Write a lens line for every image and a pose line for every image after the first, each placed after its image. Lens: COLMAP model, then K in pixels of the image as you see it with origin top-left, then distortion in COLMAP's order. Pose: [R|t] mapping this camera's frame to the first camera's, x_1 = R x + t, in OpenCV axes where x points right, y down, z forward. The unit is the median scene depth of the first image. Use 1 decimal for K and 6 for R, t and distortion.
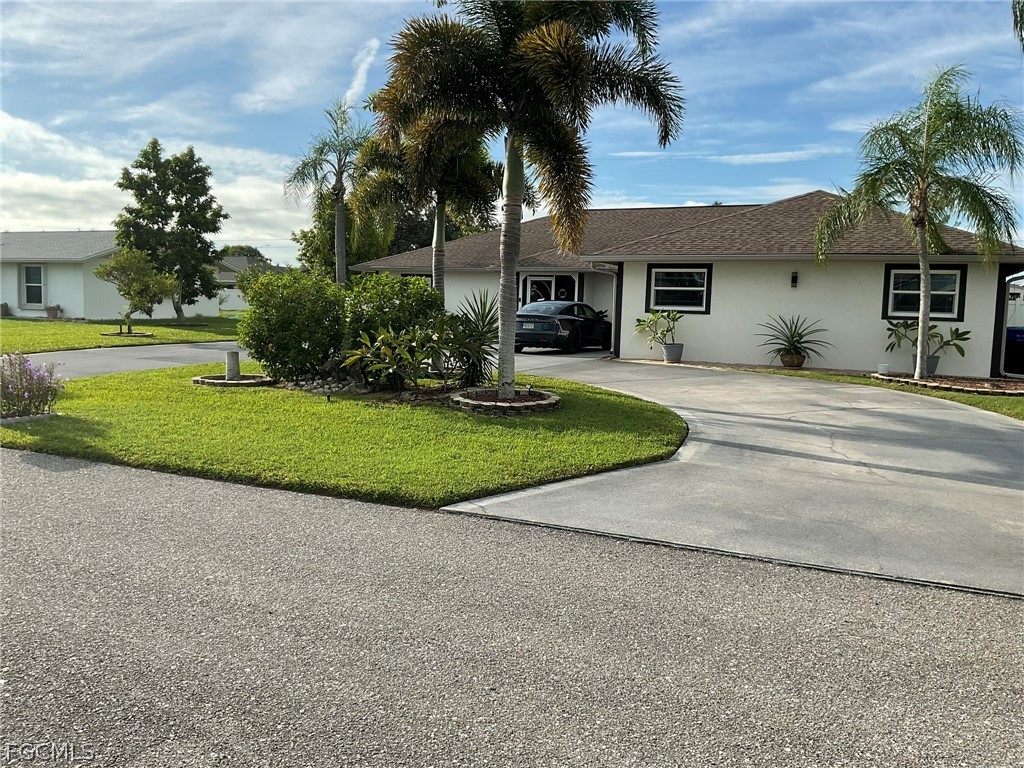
lens RADIAL K [[845.1, 0, 508.6], [0, 845.1, 389.6], [0, 0, 1]] dist [0.052480, -0.103454]
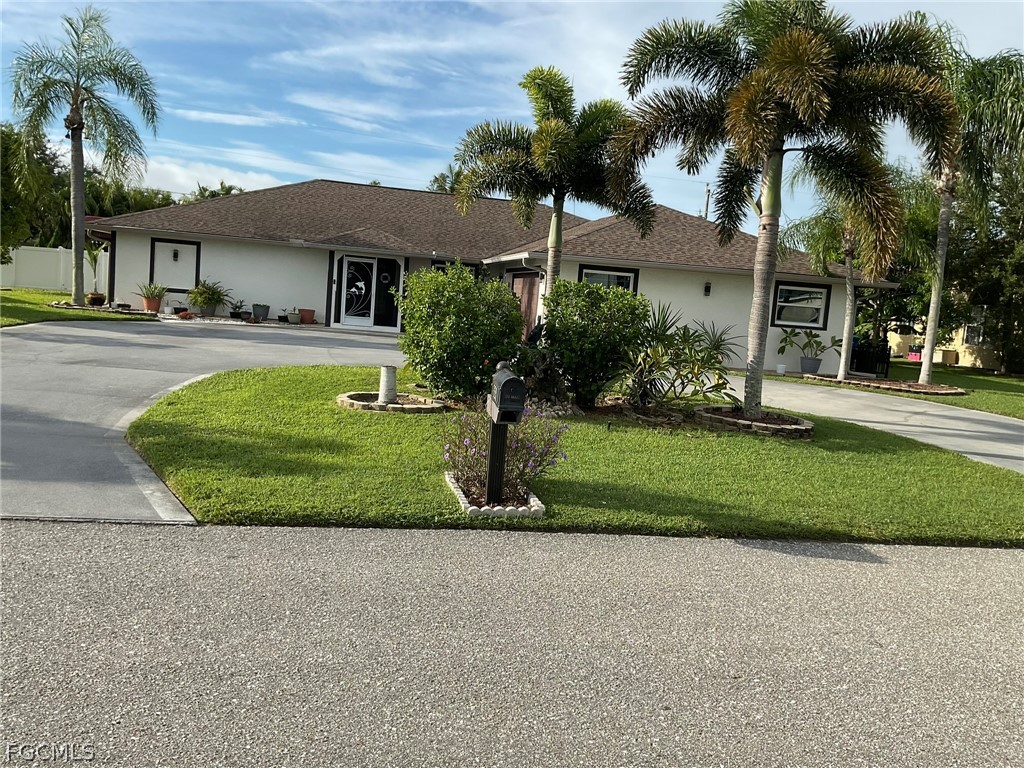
lens RADIAL K [[845.1, 0, 508.3], [0, 845.1, 381.1], [0, 0, 1]] dist [0.052480, -0.103454]
pose [[0.814489, -0.019797, 0.579841, -0.211193], [0.001593, 0.999490, 0.031887, -0.016516], [-0.580176, -0.025048, 0.814106, 0.087925]]
